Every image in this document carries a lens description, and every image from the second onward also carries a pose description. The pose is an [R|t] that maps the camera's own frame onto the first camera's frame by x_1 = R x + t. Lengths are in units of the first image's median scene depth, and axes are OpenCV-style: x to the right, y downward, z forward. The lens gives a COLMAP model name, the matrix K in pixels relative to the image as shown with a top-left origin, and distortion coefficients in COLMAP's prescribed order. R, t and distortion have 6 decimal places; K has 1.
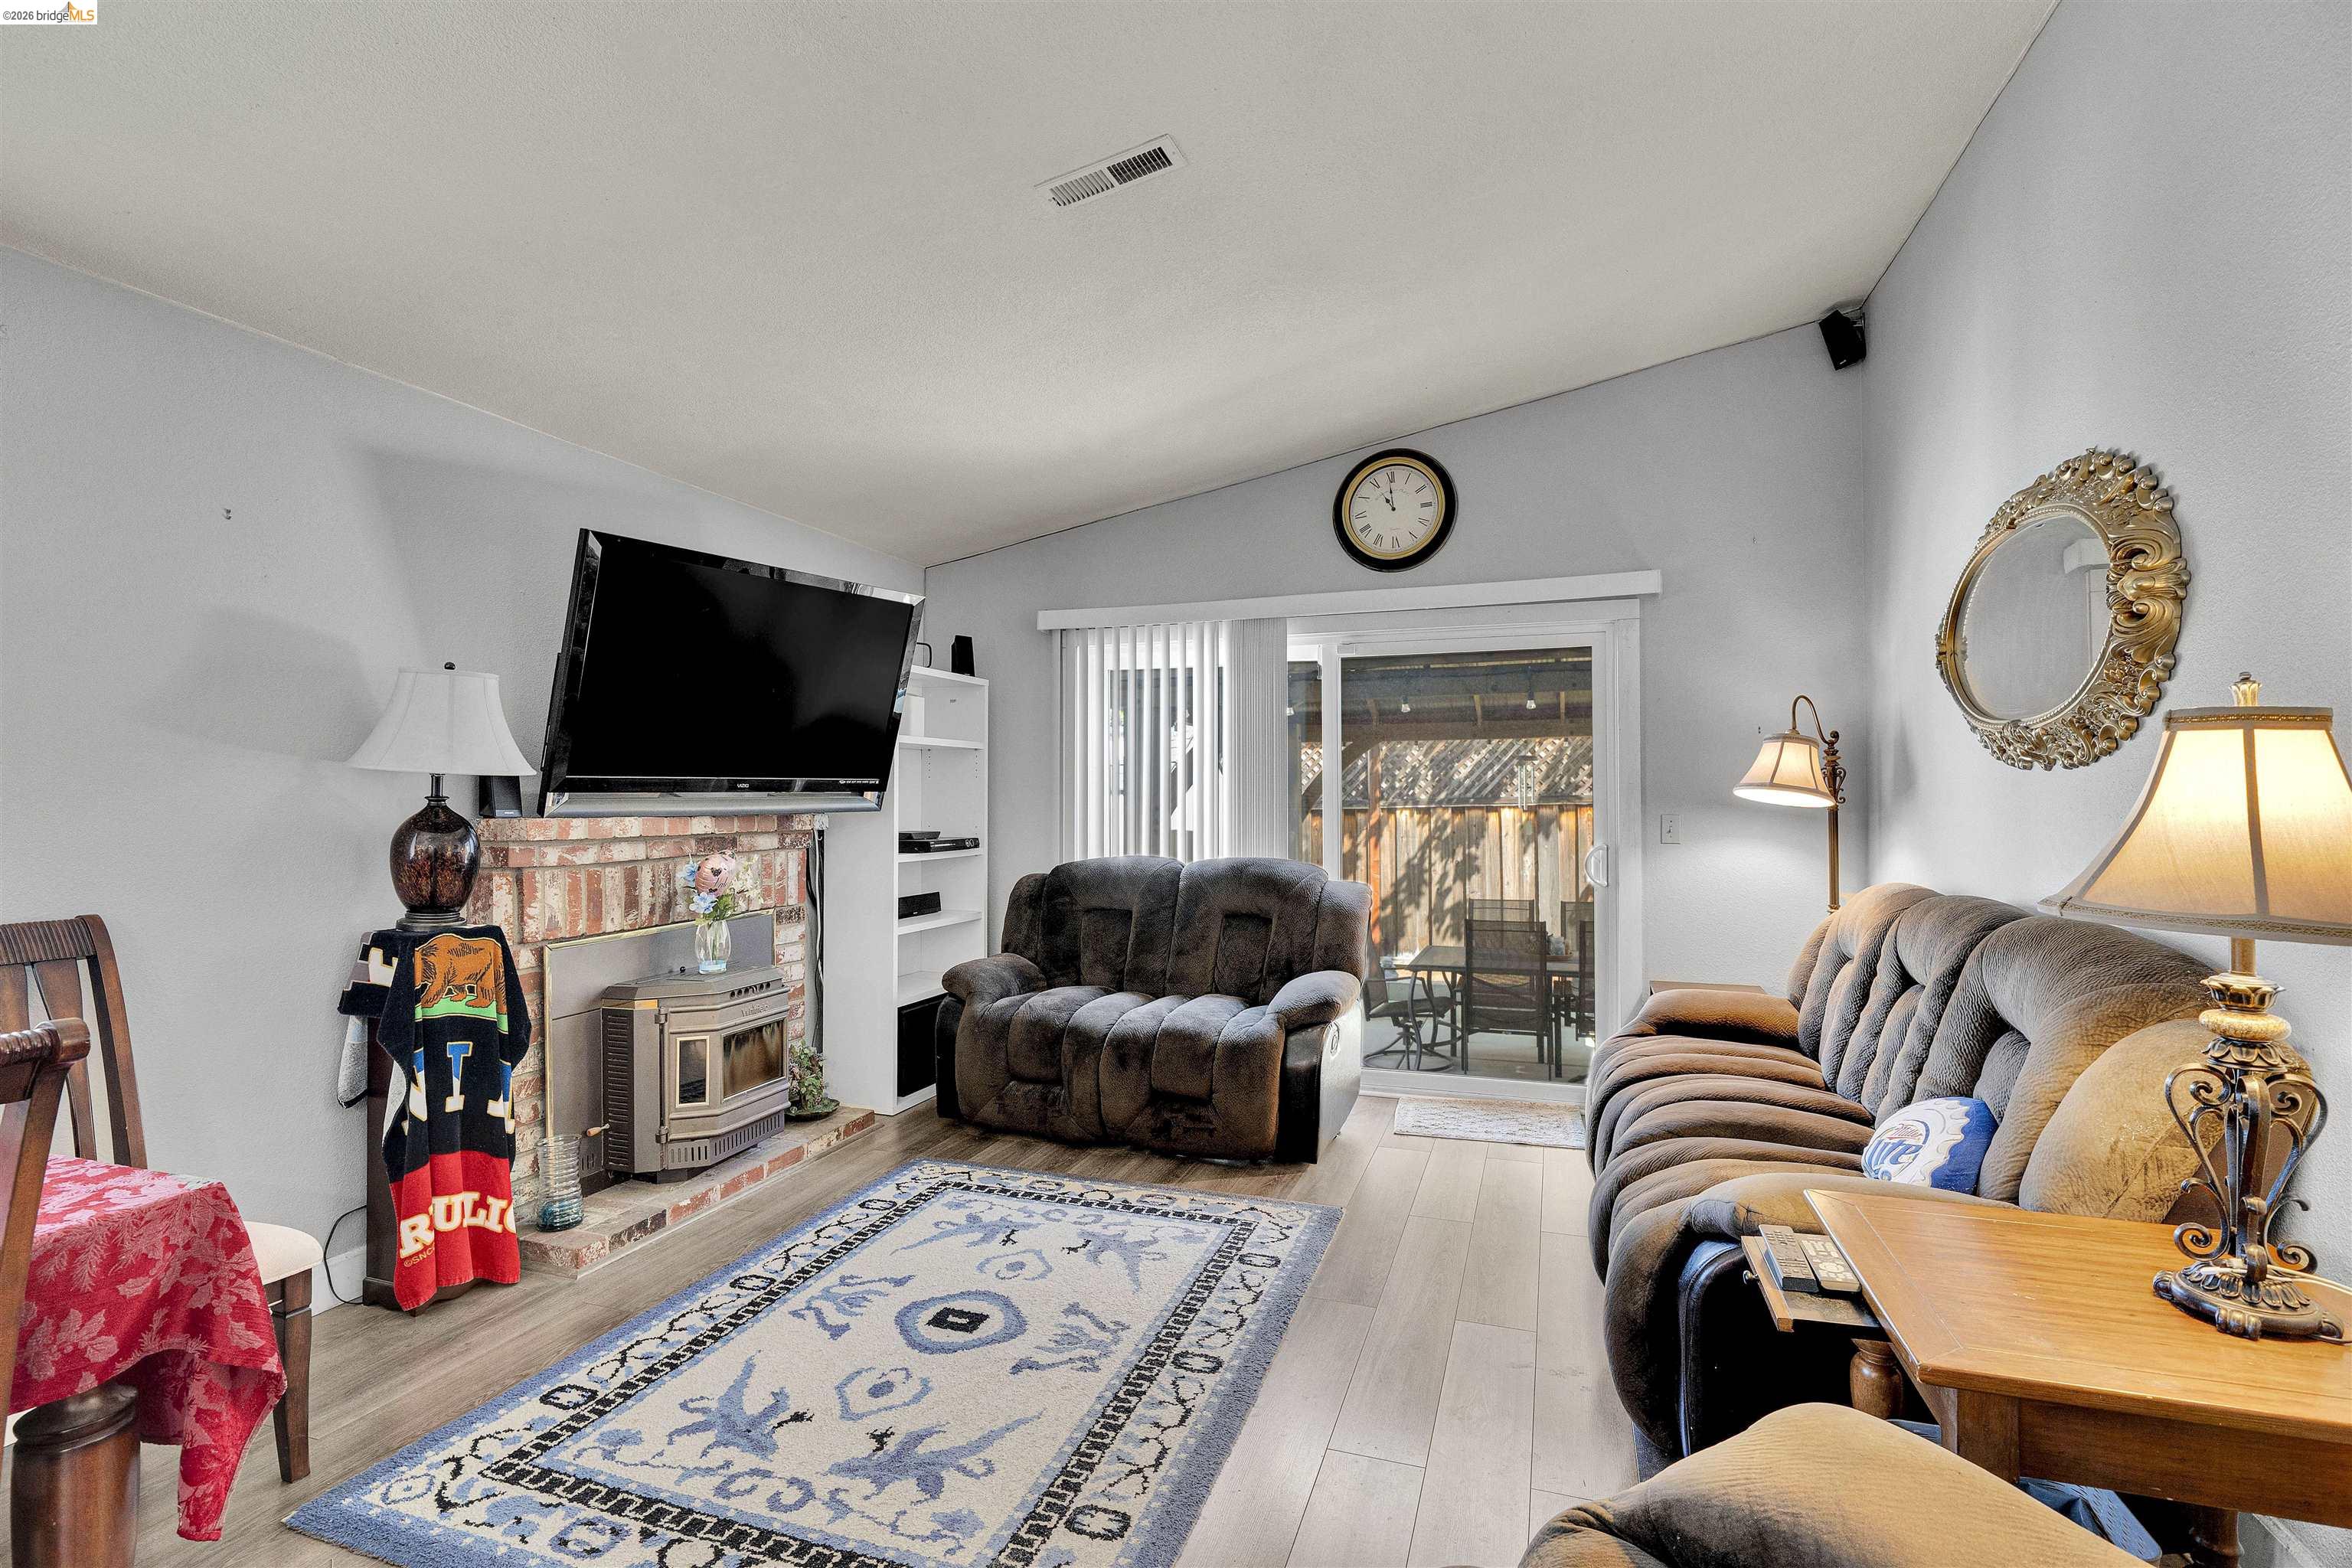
lens RADIAL K [[1098.1, 0, 1206.2], [0, 1098.1, 784.9], [0, 0, 1]] dist [-0.000574, 0.001360]
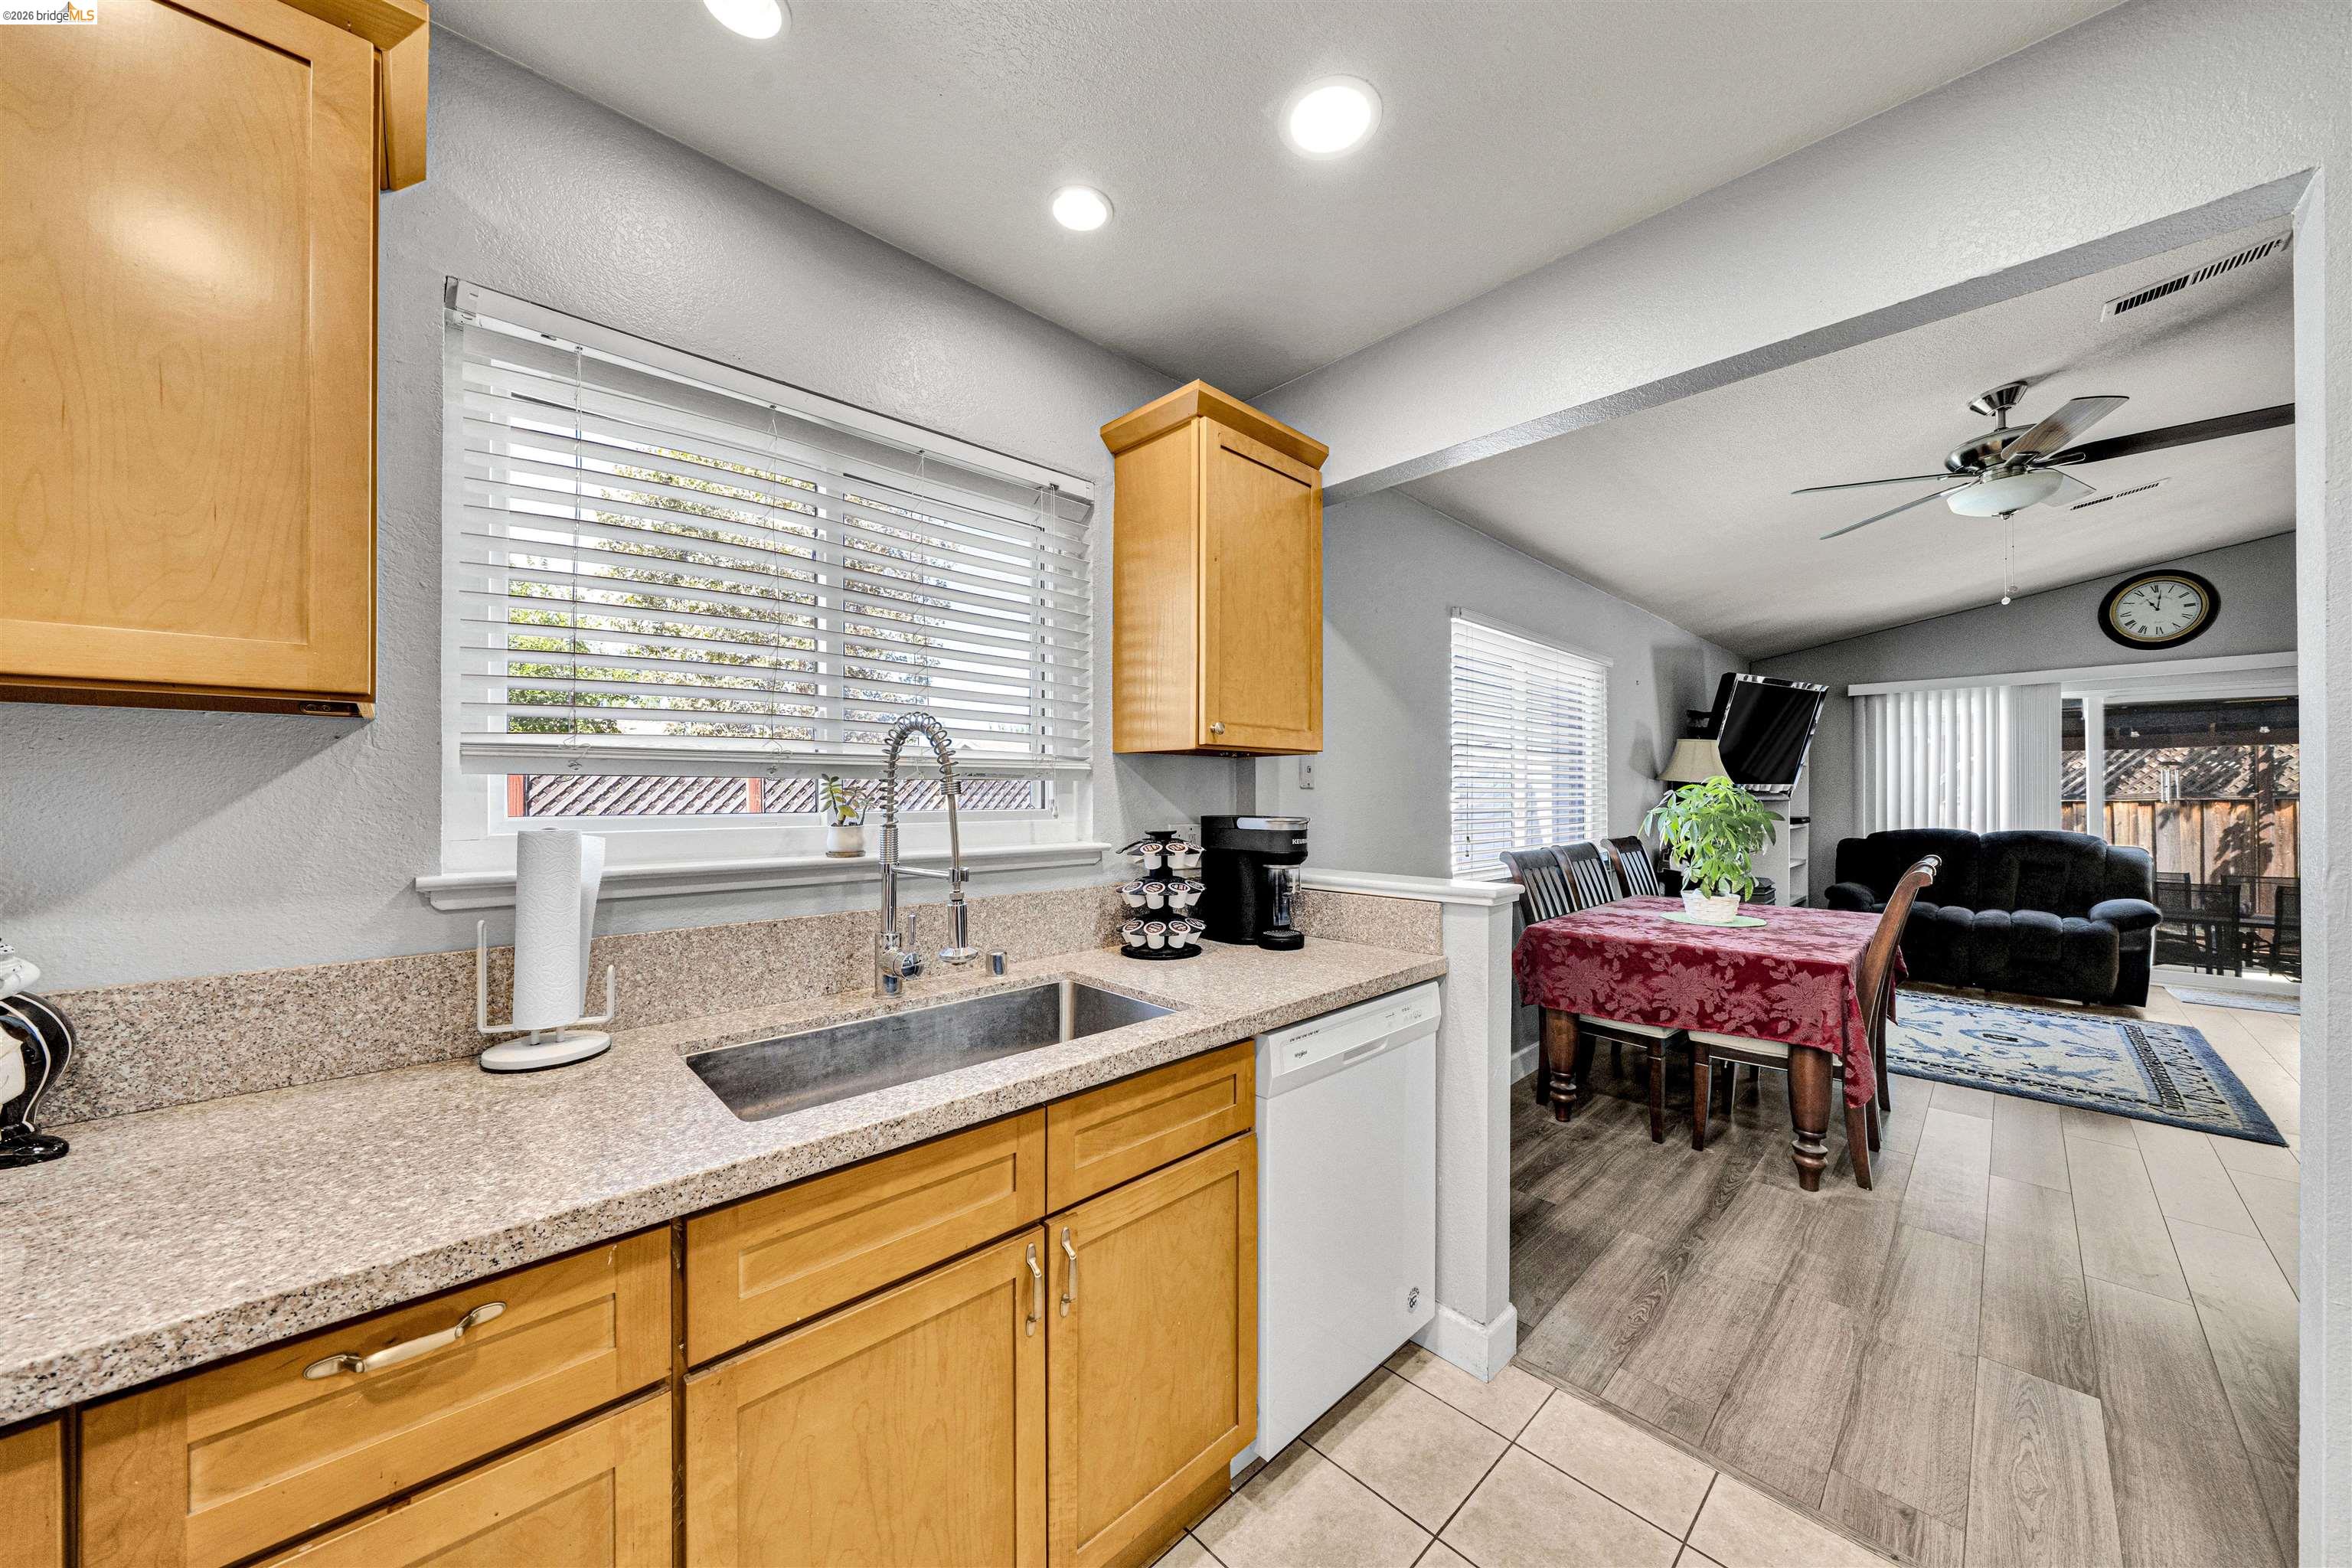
lens RADIAL K [[823.6, 0, 1187.7], [0, 823.6, 790.6], [0, 0, 1]] dist [-0.006059, 0.000054]
pose [[0.891397, -0.000767, -0.453223, -0.818632], [0.004034, 0.999972, 0.006242, -0.010015], [0.453206, -0.007392, 0.891375, -1.017610]]
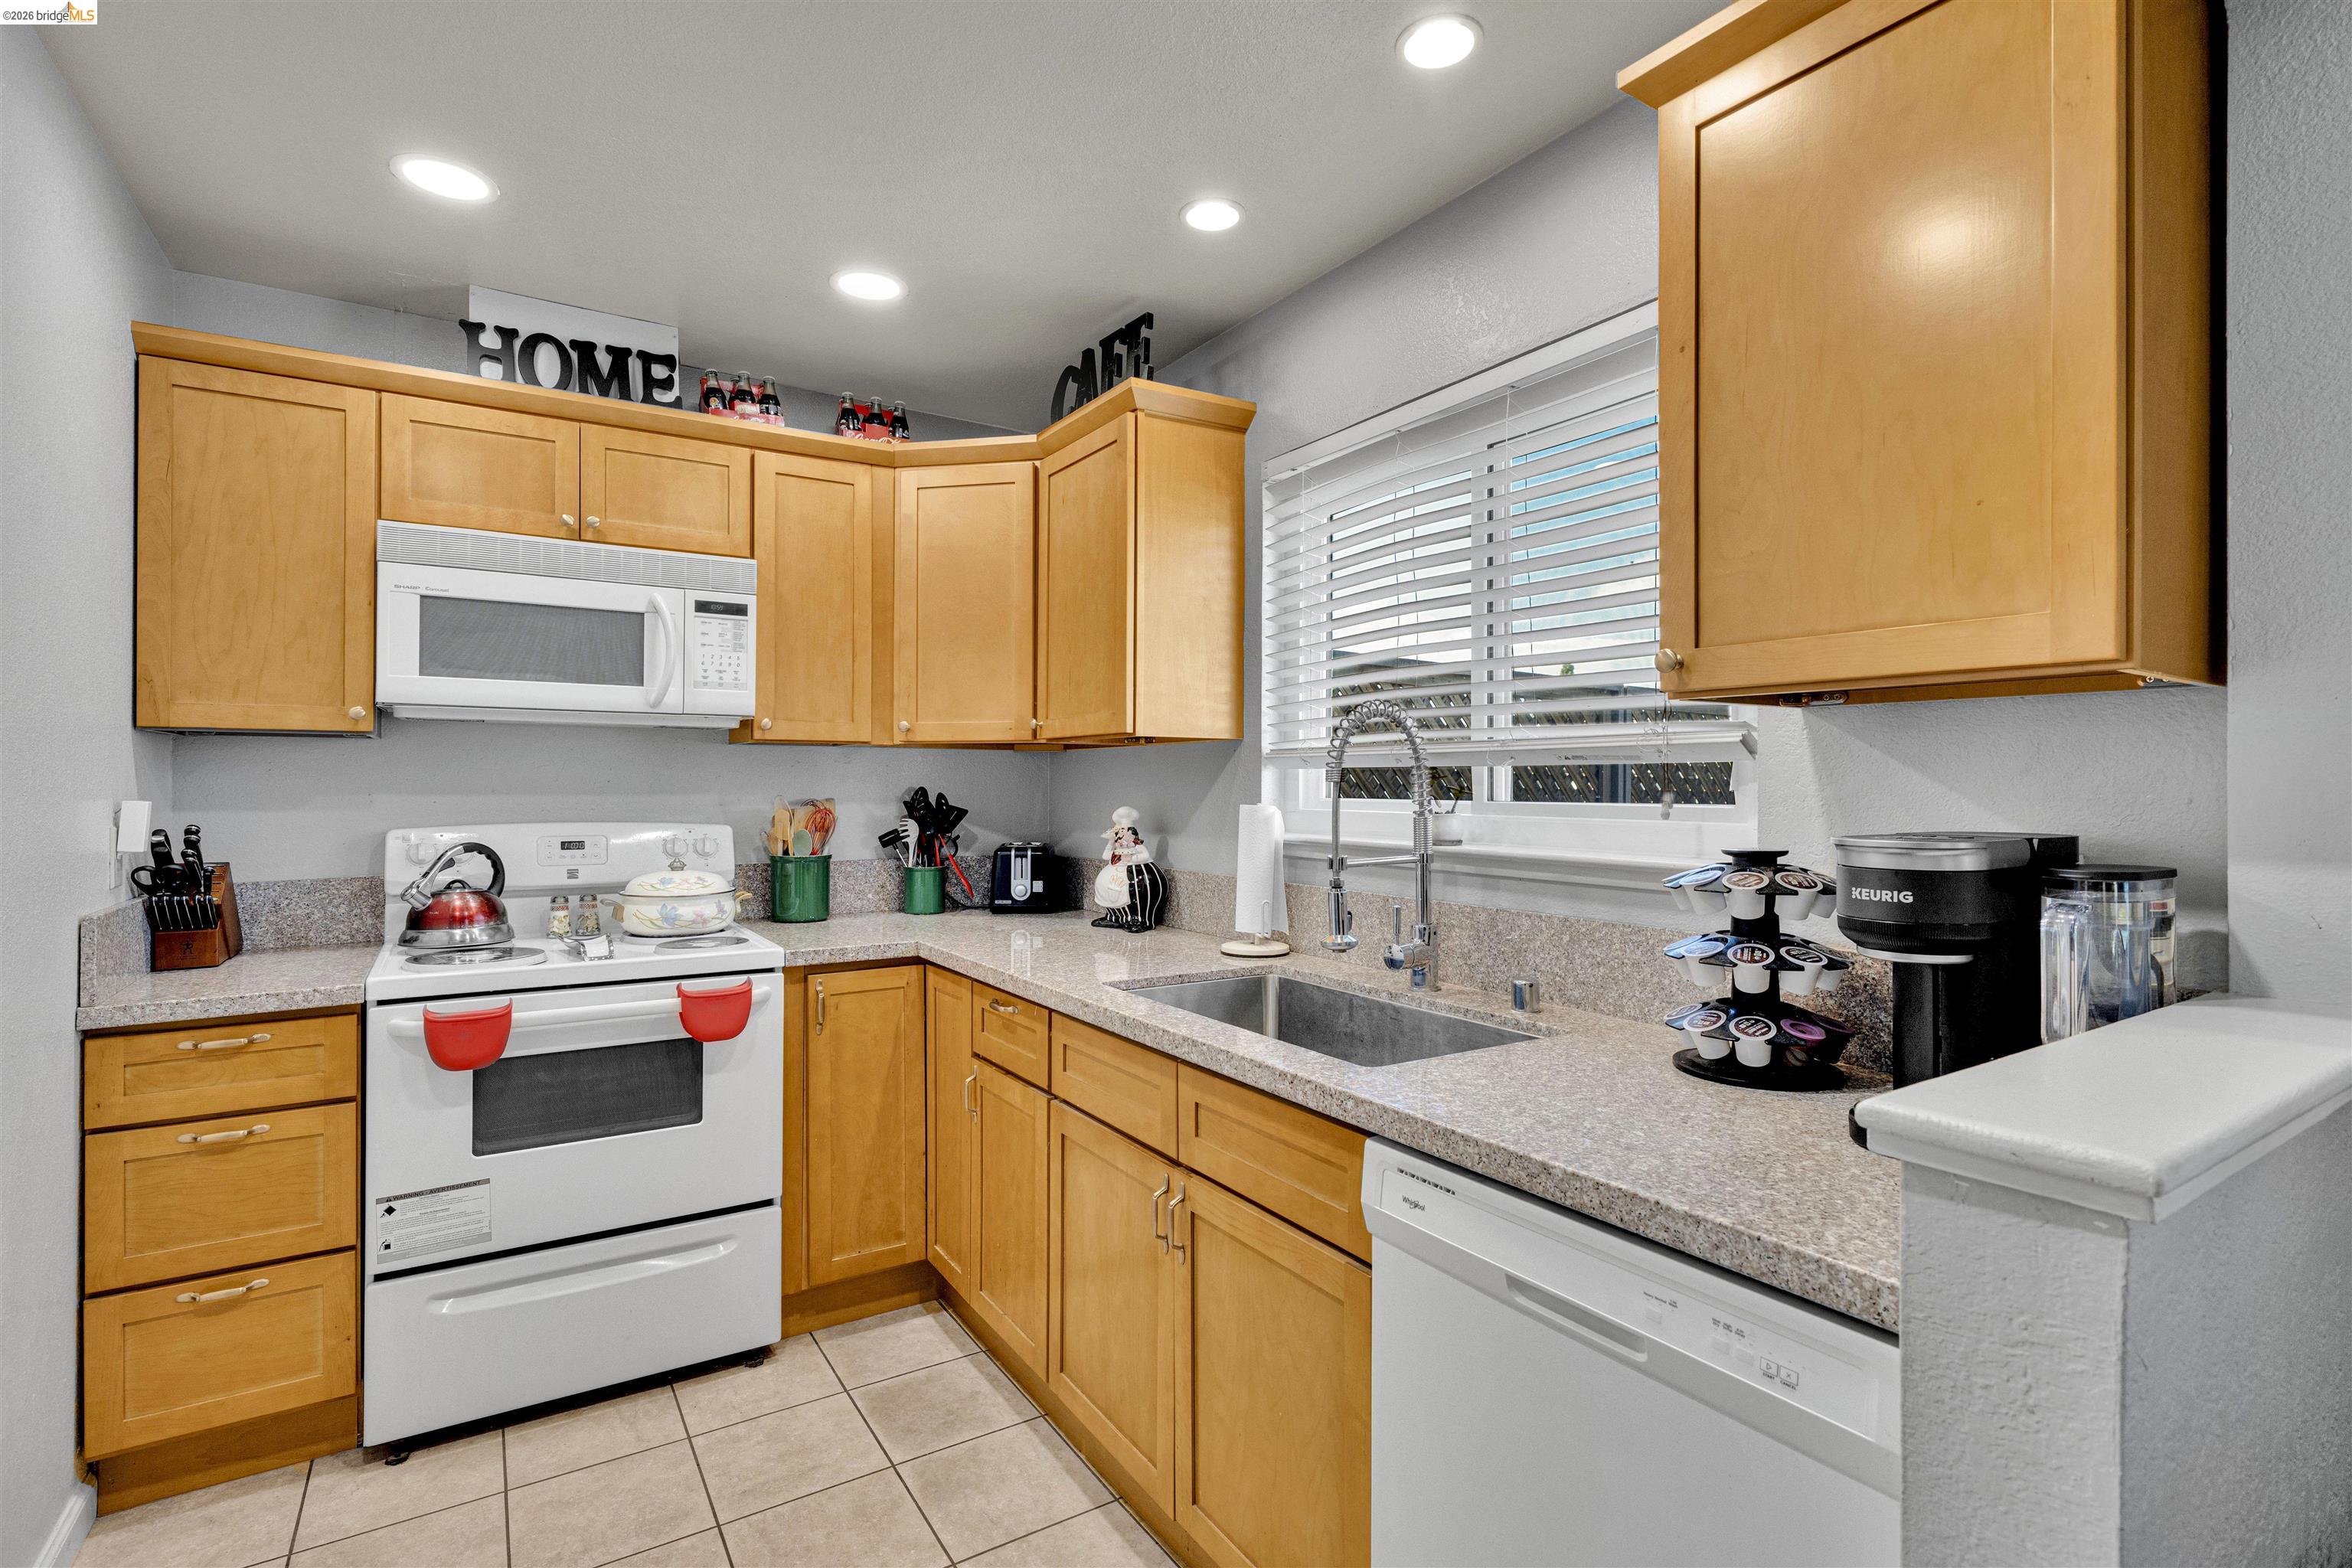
lens RADIAL K [[1098.1, 0, 1193.5], [0, 1098.1, 779.4], [0, 0, 1]] dist [-0.000574, 0.001360]
pose [[-0.617155, -0.003402, -0.786834, -0.603632], [0.005354, 0.999949, -0.008523, -0.002056], [0.786823, -0.009473, -0.617106, -0.333295]]
